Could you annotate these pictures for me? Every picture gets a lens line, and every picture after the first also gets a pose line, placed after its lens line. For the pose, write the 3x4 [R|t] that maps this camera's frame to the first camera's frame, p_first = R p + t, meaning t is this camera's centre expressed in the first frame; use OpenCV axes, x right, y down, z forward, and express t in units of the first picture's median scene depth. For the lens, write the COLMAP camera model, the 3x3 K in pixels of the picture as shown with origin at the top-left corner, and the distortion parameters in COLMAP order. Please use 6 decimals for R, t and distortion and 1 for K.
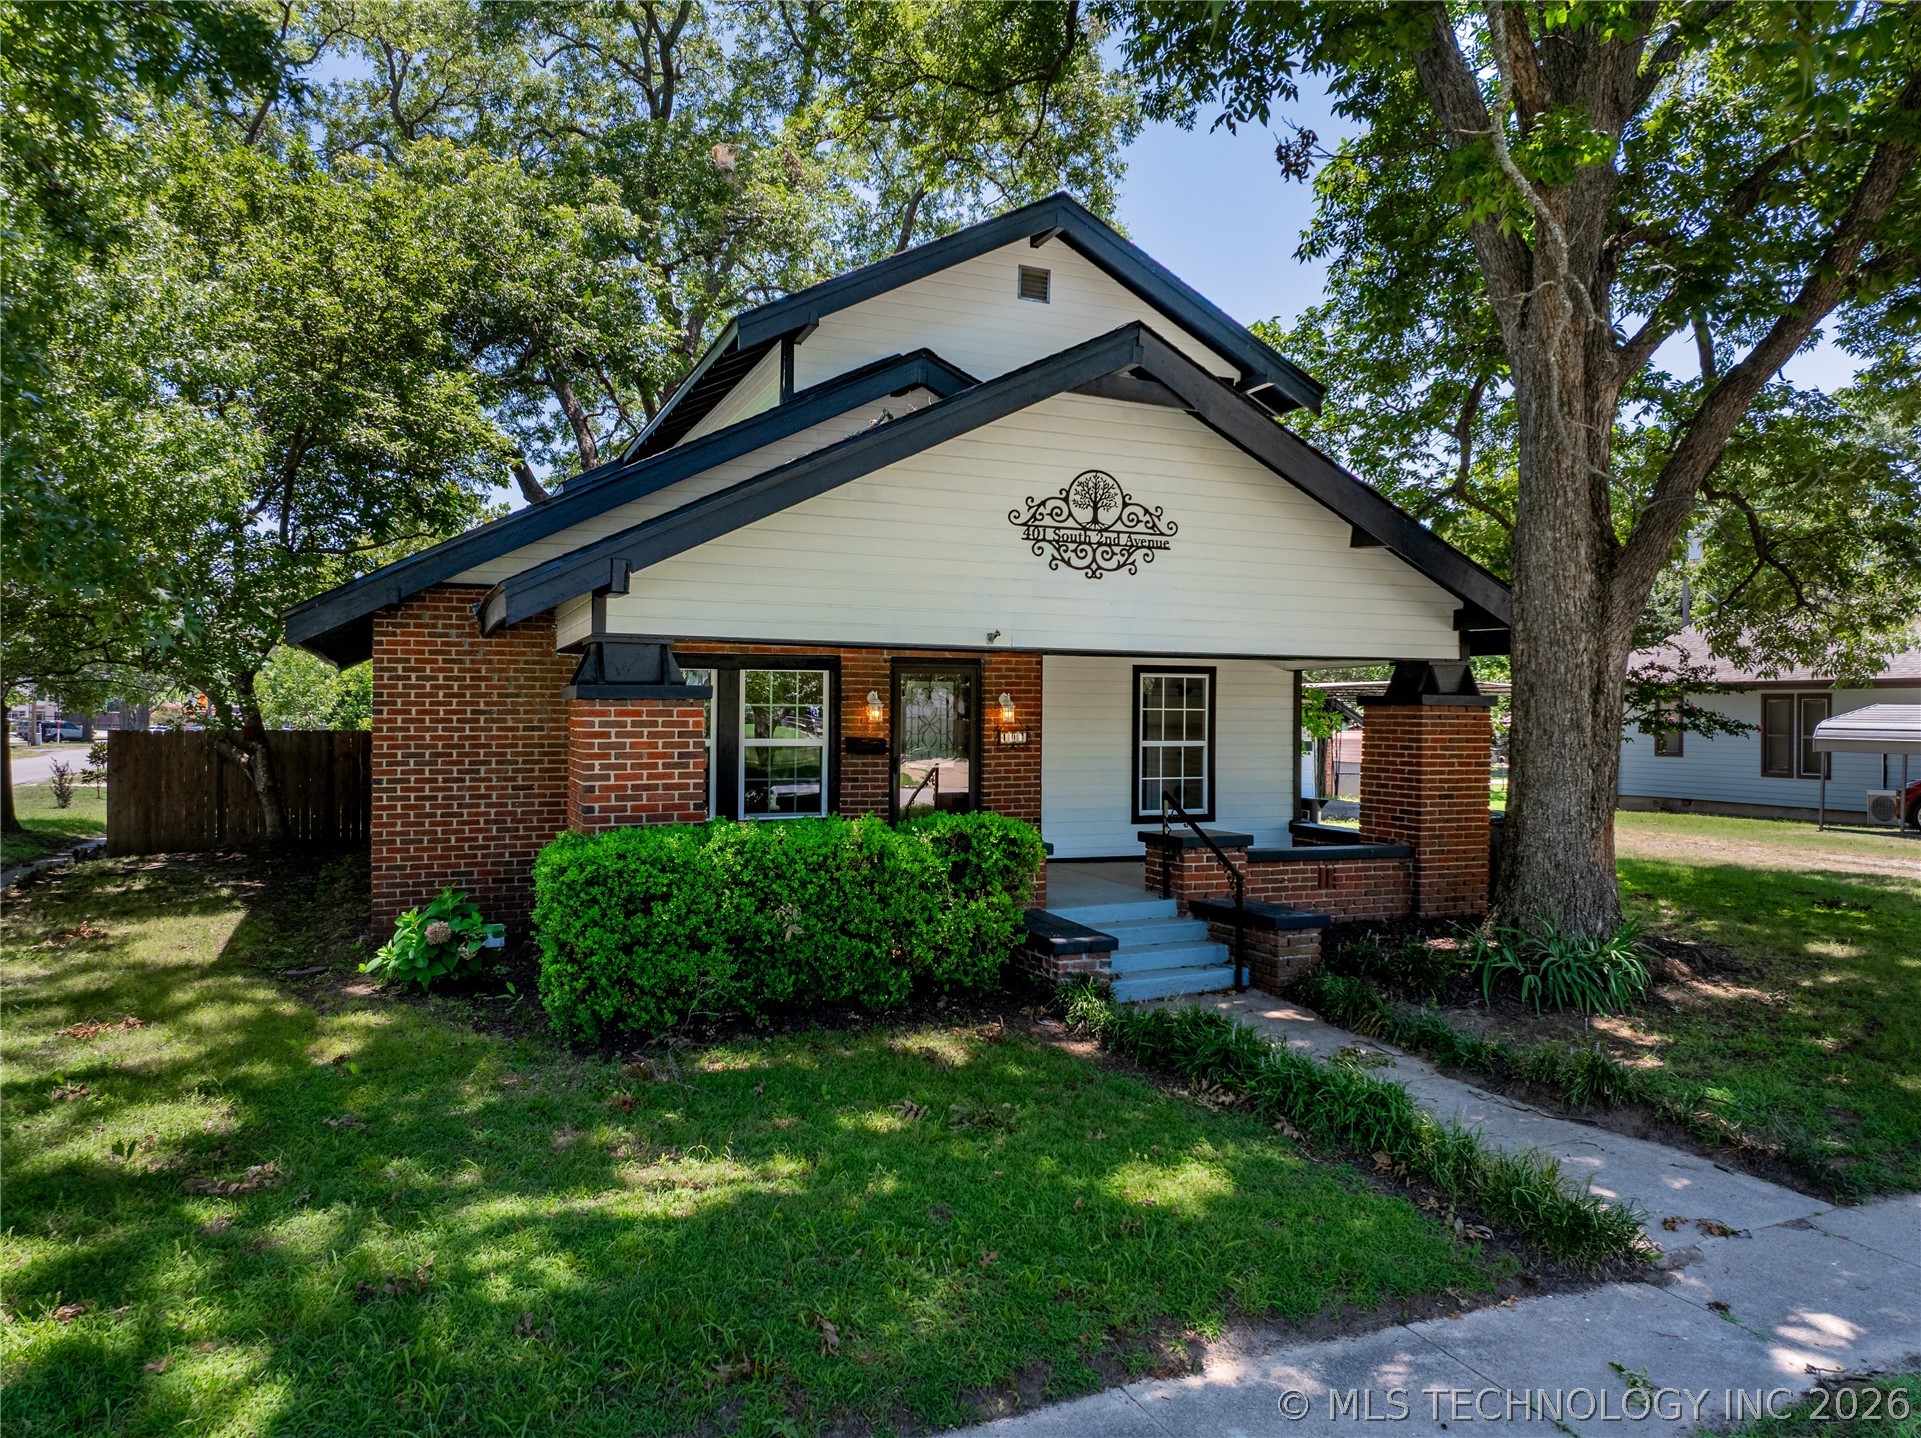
lens RADIAL K [[1313.4, 0, 960.0], [0, 1313.4, 723.0], [0, 0, 1]] dist [-0.041372, 0.007616]
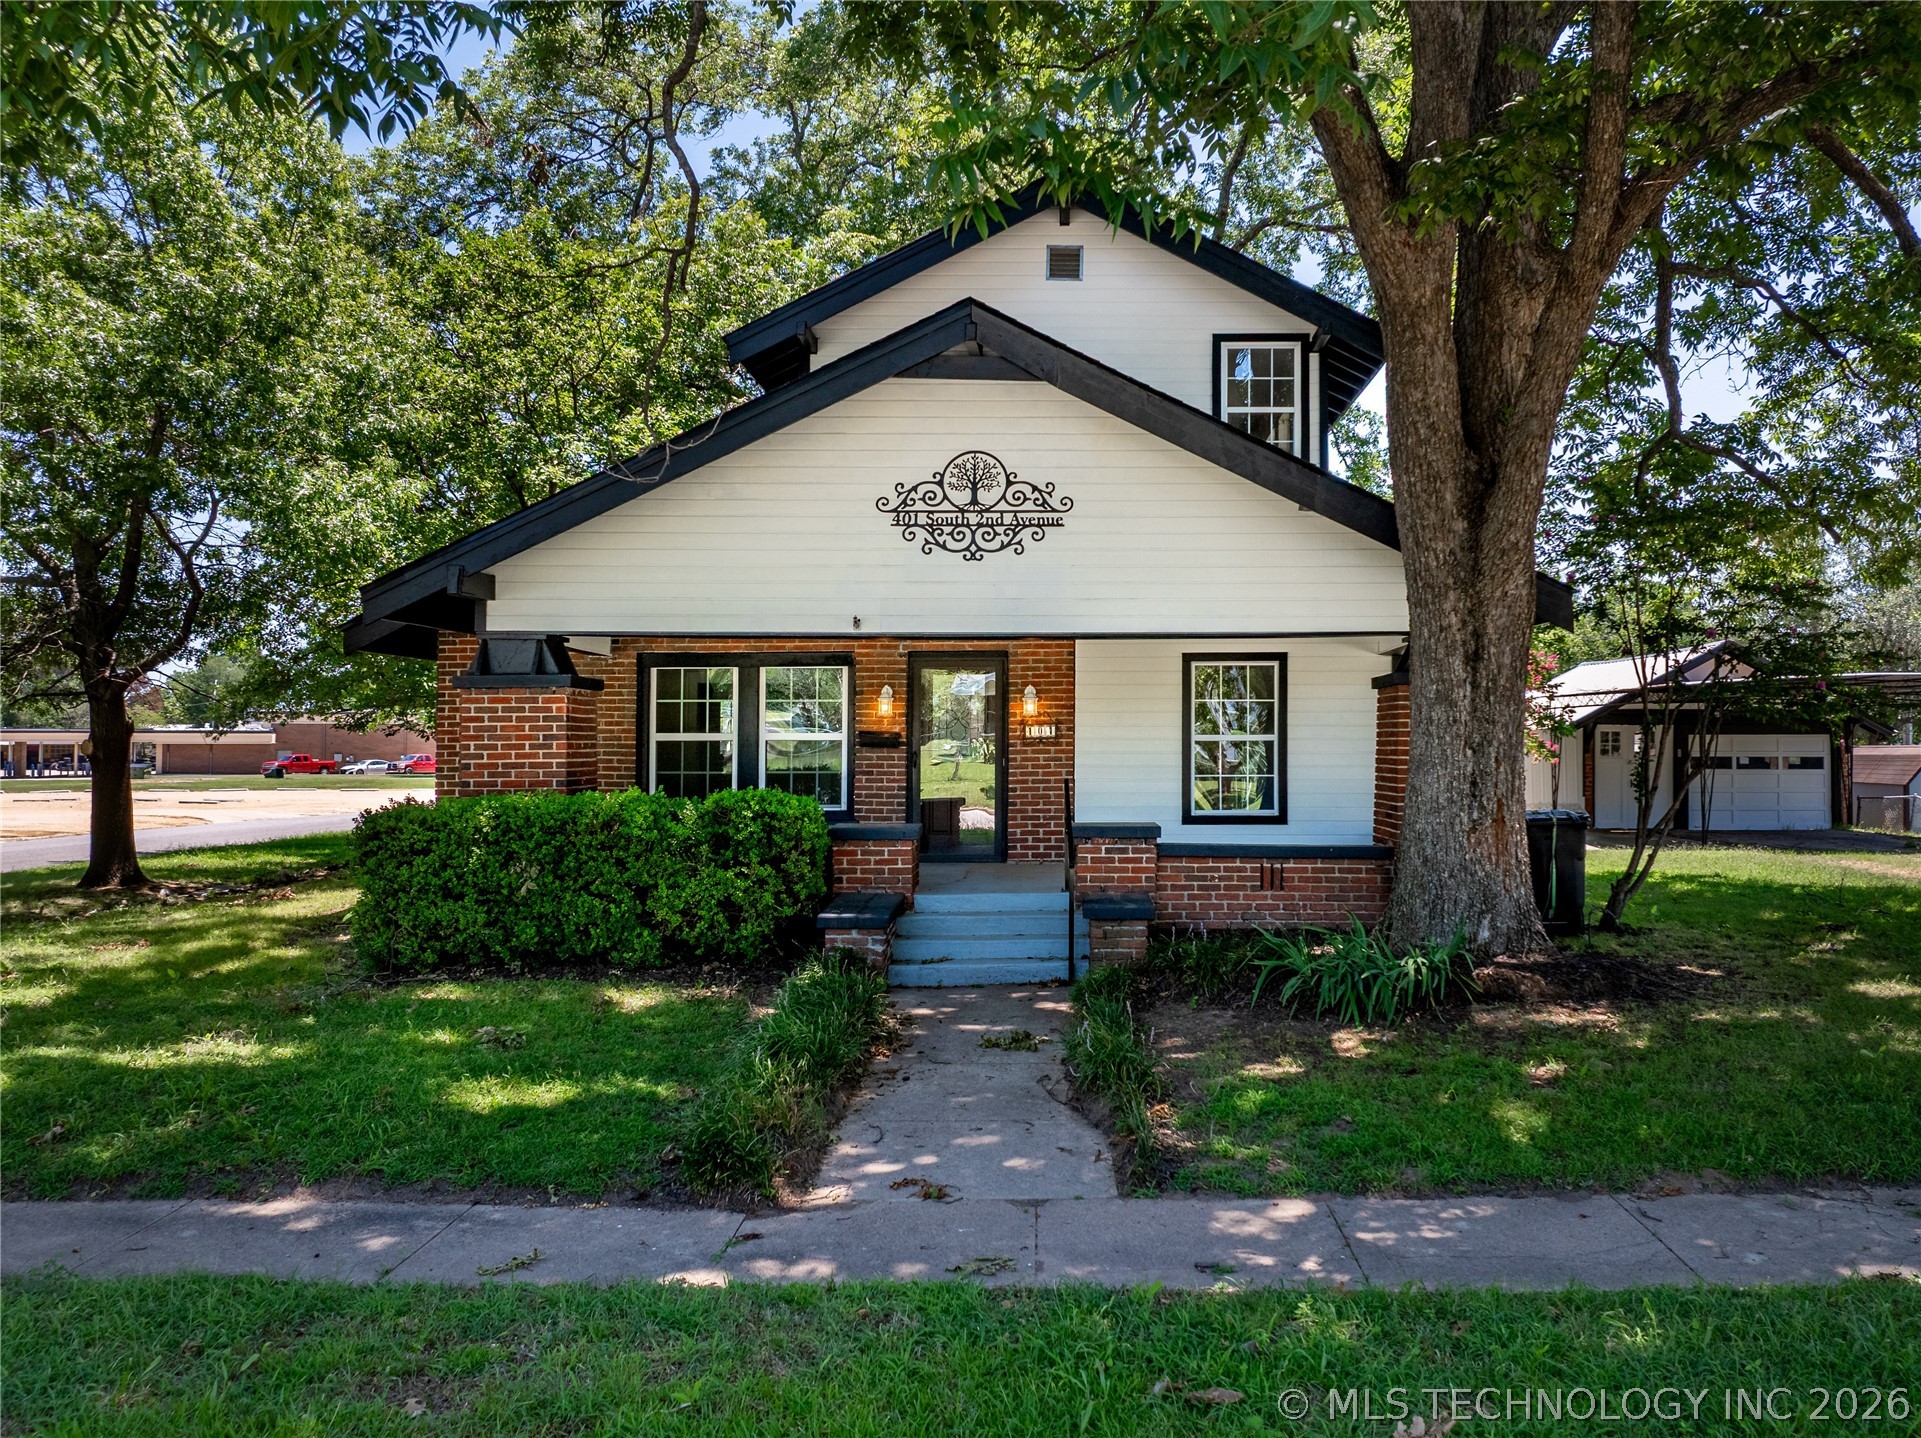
lens RADIAL K [[1420.5, 0, 960.9], [0, 1420.5, 713.6], [0, 0, 1]] dist [-0.038265, -0.004828]
pose [[0.921024, -0.014749, -0.389226, 0.506446], [0.004763, 0.999635, -0.026610, 0.032887], [0.389476, 0.022654, 0.920758, 0.018367]]
